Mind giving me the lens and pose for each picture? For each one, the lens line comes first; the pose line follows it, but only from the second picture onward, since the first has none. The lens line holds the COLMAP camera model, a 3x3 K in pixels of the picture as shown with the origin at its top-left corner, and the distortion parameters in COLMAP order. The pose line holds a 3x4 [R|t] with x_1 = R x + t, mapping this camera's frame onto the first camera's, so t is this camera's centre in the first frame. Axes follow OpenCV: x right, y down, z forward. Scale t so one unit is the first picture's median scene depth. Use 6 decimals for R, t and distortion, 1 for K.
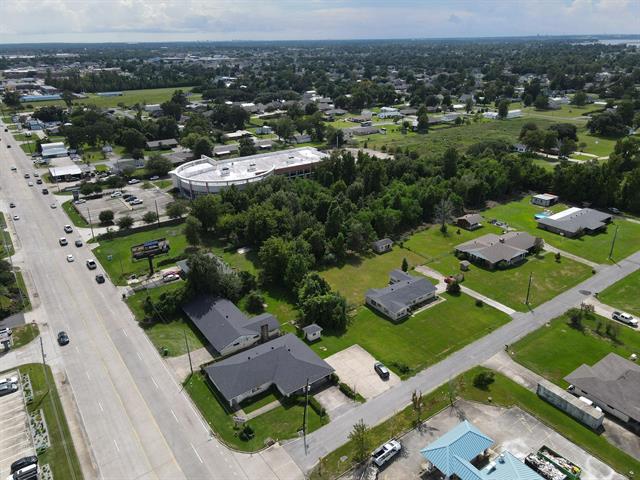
lens RADIAL K [[468.6, 0, 320.7], [0, 468.6, 236.6], [0, 0, 1]] dist [0.014711, 0.006866]
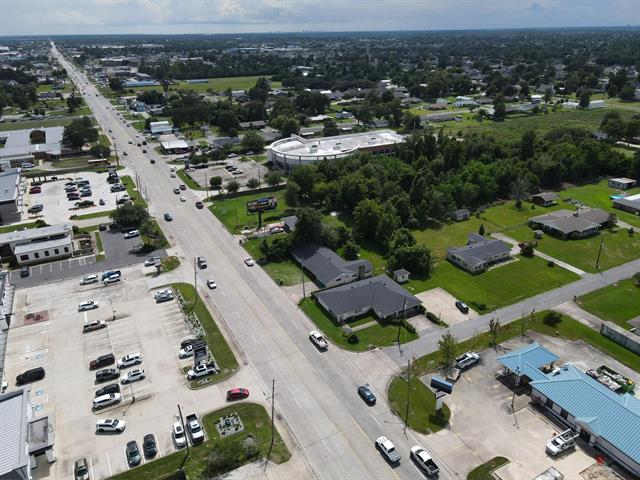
lens RADIAL K [[468.6, 0, 320.7], [0, 468.6, 236.6], [0, 0, 1]] dist [0.014711, 0.006866]
pose [[0.990721, 0.053939, -0.124748, -0.063468], [-0.051928, 0.998464, 0.019323, 0.077151], [0.125599, -0.012665, 0.992000, -0.164005]]
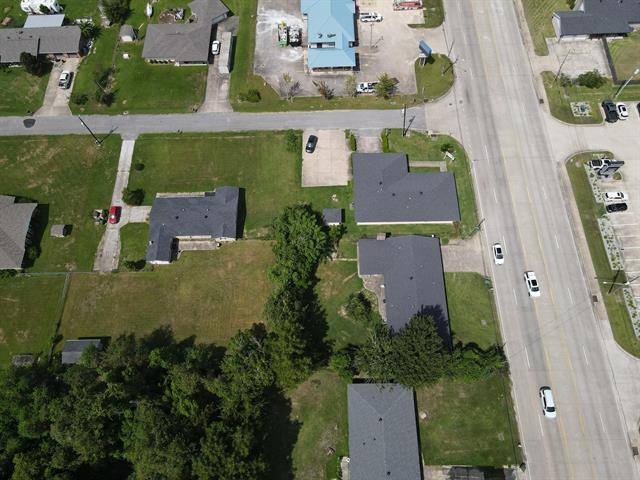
lens RADIAL K [[468.6, 0, 320.7], [0, 468.6, 236.6], [0, 0, 1]] dist [0.014711, 0.006866]
pose [[-0.818488, -0.507336, 0.269606, -0.212722], [0.258444, 0.093977, 0.961444, -0.539561], [-0.513112, 0.856608, 0.054199, 0.822754]]
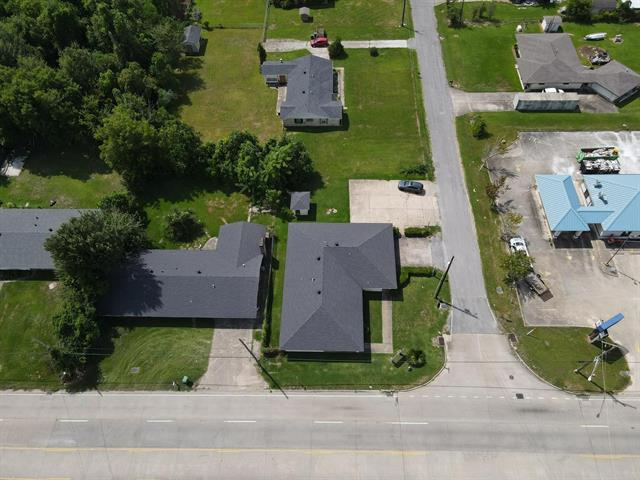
lens RADIAL K [[468.6, 0, 320.7], [0, 468.6, 236.6], [0, 0, 1]] dist [0.014711, 0.006866]
pose [[0.599623, -0.668138, 0.440504, -0.292192], [0.329195, 0.707636, 0.625205, -0.169781], [-0.729440, -0.229875, 0.644263, 0.411760]]
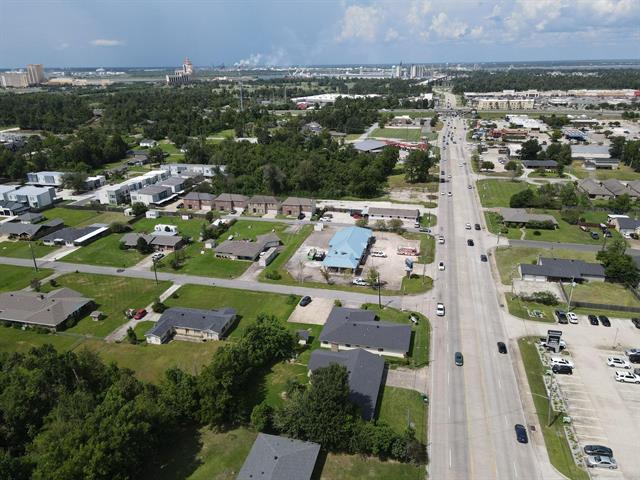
lens RADIAL K [[468.6, 0, 320.7], [0, 468.6, 236.6], [0, 0, 1]] dist [0.014711, 0.006866]
pose [[-0.647183, -0.243391, 0.722437, -0.619210], [0.318994, 0.774248, 0.546610, -0.437619], [-0.692386, 0.584210, -0.423440, 1.062170]]
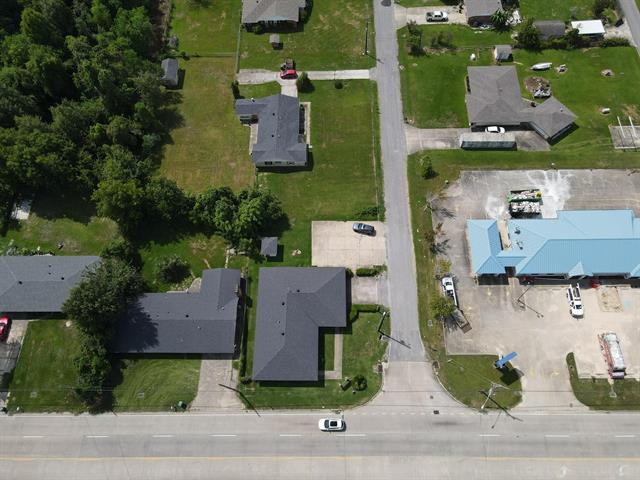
lens RADIAL K [[468.6, 0, 320.7], [0, 468.6, 236.6], [0, 0, 1]] dist [0.014711, 0.006866]
pose [[0.586407, -0.738558, 0.332655, -0.194950], [0.336741, 0.595783, 0.729142, -0.336910], [-0.736703, -0.315555, 0.598074, 0.348277]]
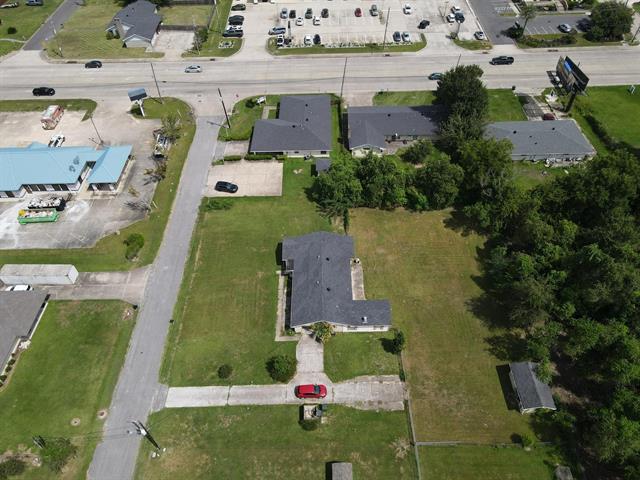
lens RADIAL K [[468.6, 0, 320.7], [0, 468.6, 236.6], [0, 0, 1]] dist [0.014711, 0.006866]
pose [[-0.578090, 0.618451, -0.532287, 0.429807], [-0.292767, 0.451693, 0.842770, -0.381400], [0.761643, 0.643033, -0.080057, 0.947325]]
